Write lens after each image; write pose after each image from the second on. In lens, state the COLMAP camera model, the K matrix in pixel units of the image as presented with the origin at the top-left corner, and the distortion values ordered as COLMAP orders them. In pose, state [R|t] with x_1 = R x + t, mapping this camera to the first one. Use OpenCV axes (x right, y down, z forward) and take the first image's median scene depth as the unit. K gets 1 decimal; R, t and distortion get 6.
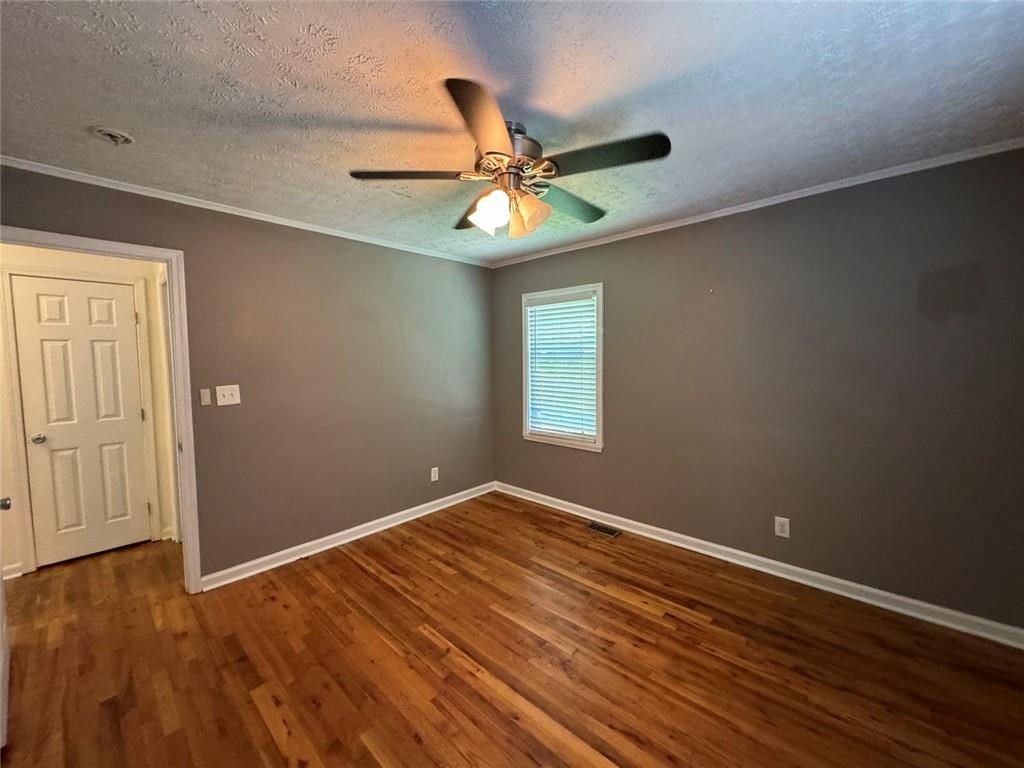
lens RADIAL K [[410.6, 0, 509.2], [0, 410.6, 383.1], [0, 0, 1]] dist [0.006711, -0.000828]
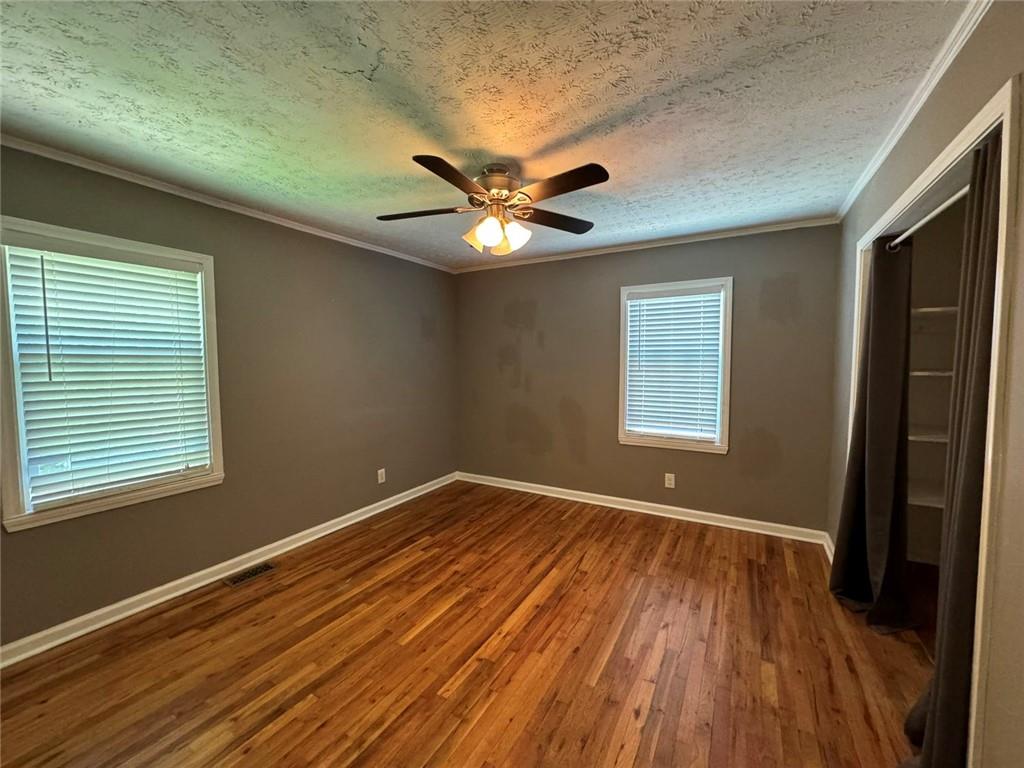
lens RADIAL K [[410.6, 0, 512.6], [0, 410.6, 384.3], [0, 0, 1]] dist [0.006711, -0.000828]
pose [[-0.233966, -0.040472, 0.971402, -0.834348], [0.069130, 0.995912, 0.058143, -0.023855], [-0.969784, 0.080756, -0.230212, 0.861110]]
